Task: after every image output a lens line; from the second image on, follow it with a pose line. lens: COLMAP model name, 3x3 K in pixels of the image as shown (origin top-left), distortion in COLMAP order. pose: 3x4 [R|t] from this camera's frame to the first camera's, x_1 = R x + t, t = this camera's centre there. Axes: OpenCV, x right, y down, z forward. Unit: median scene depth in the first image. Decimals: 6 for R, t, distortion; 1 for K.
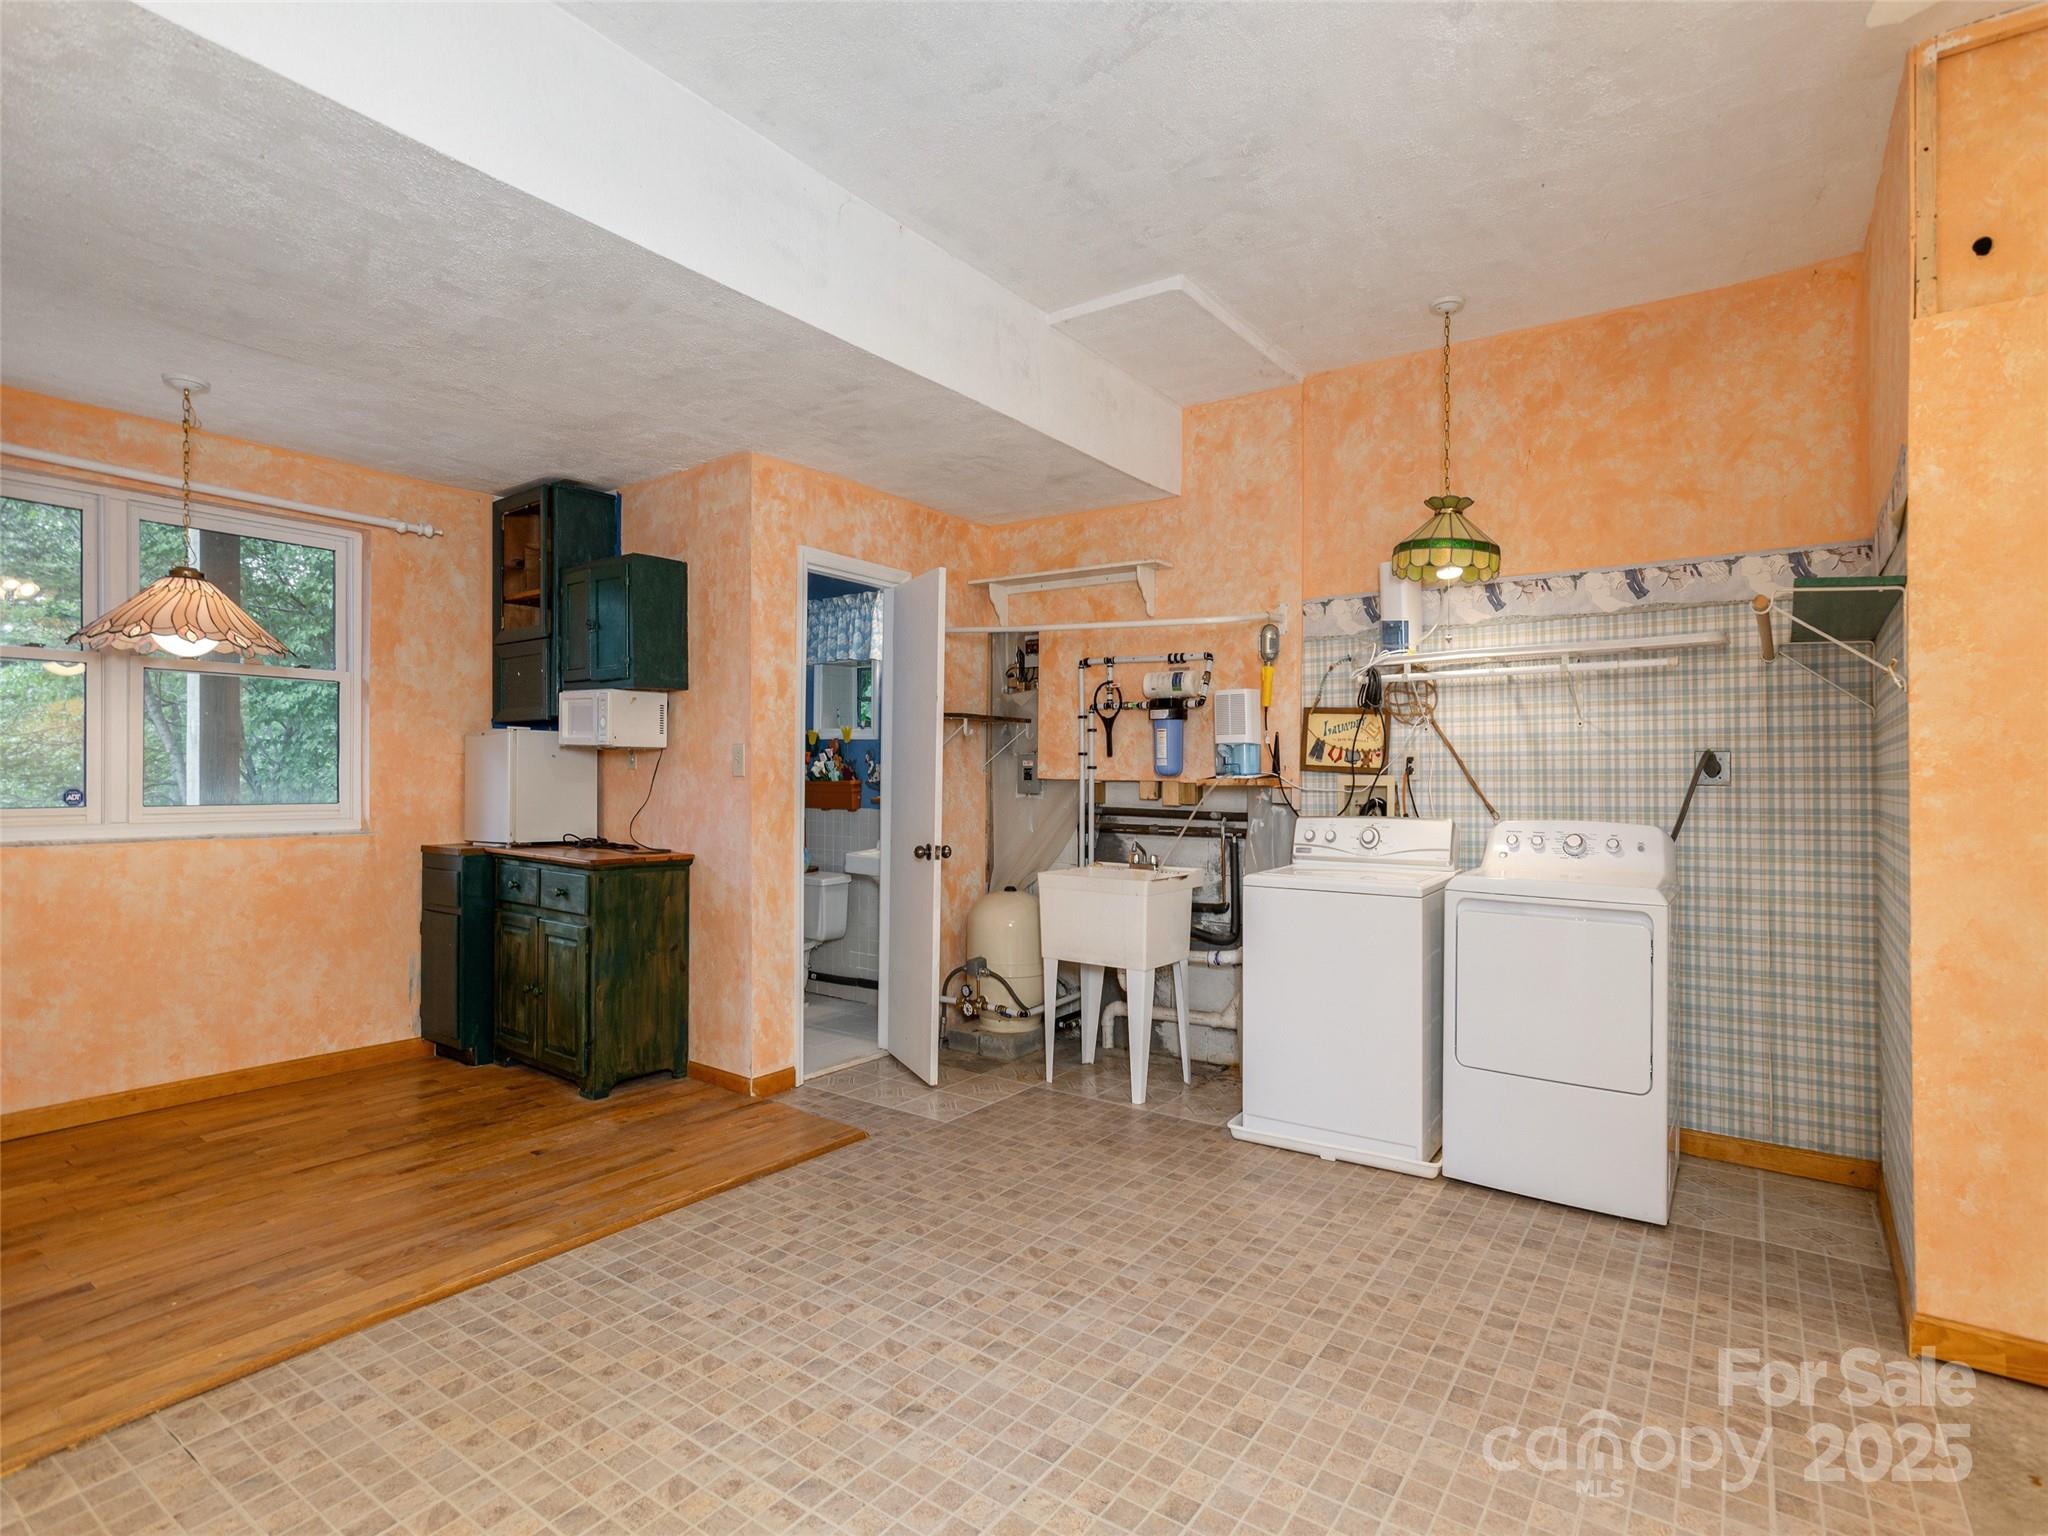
lens RADIAL K [[969.3, 0, 1024.0], [0, 969.3, 768.0], [0, 0, 1]] dist [-0.032196, 0.016028]
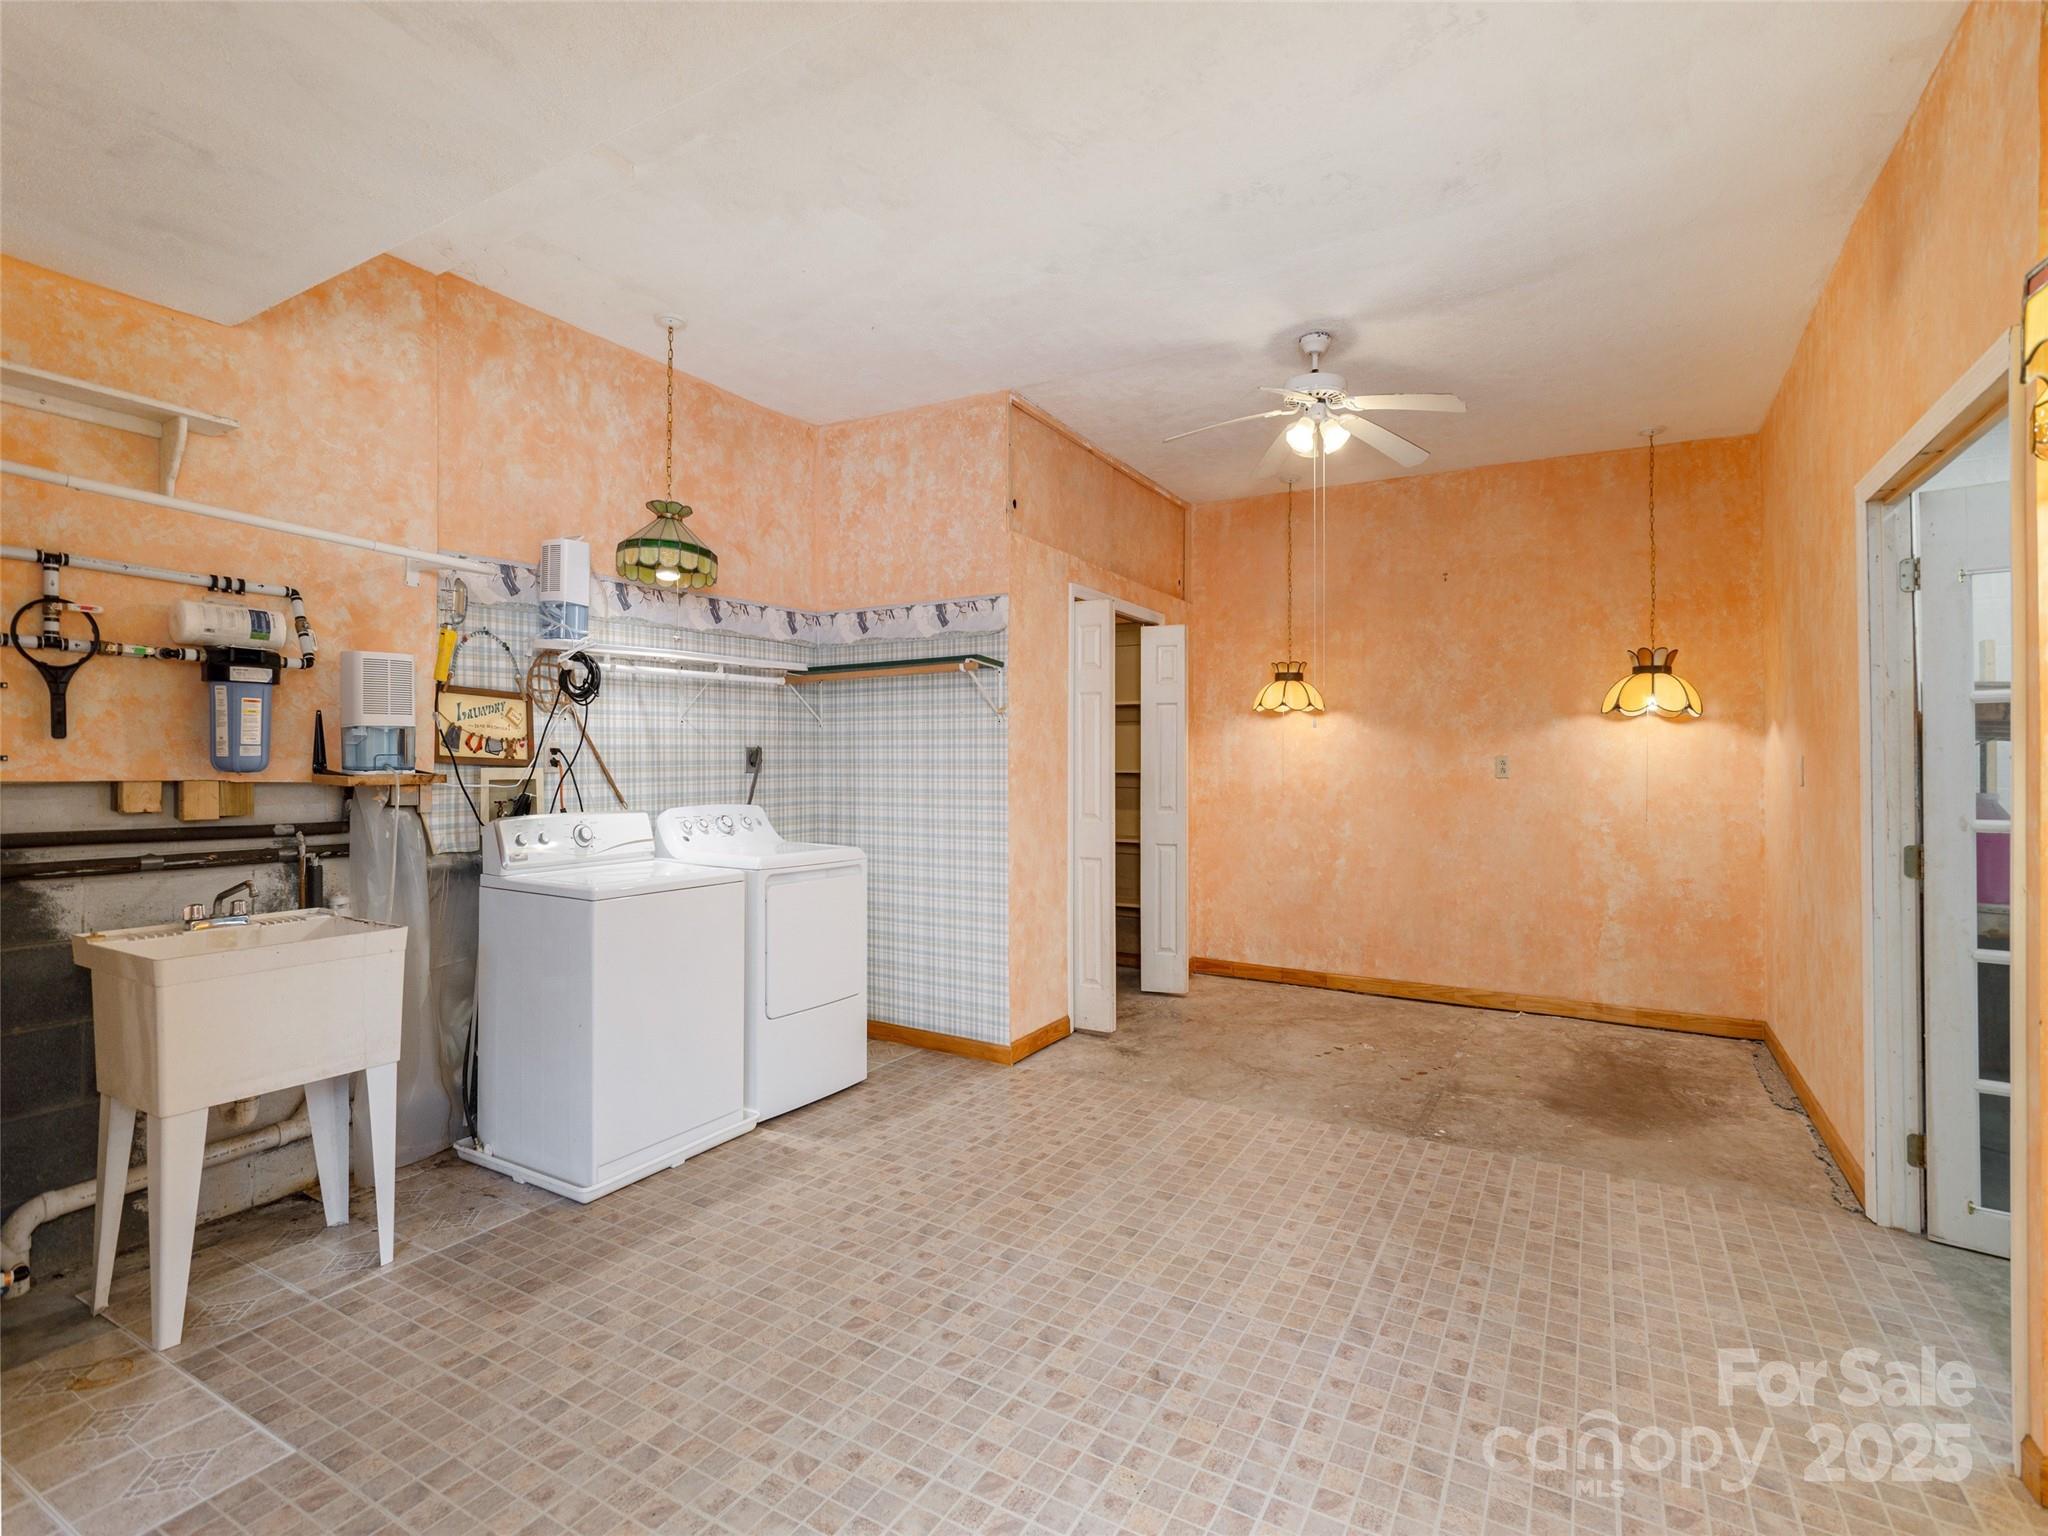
lens RADIAL K [[1003.7, 0, 1023.3], [0, 1003.7, 746.7], [0, 0, 1]] dist [-0.028414, 0.020567]
pose [[-0.068028, 0.004529, 0.997673, -0.676860], [-0.013991, 0.999887, -0.005493, -0.015379], [-0.997585, -0.014333, -0.067957, 0.684367]]
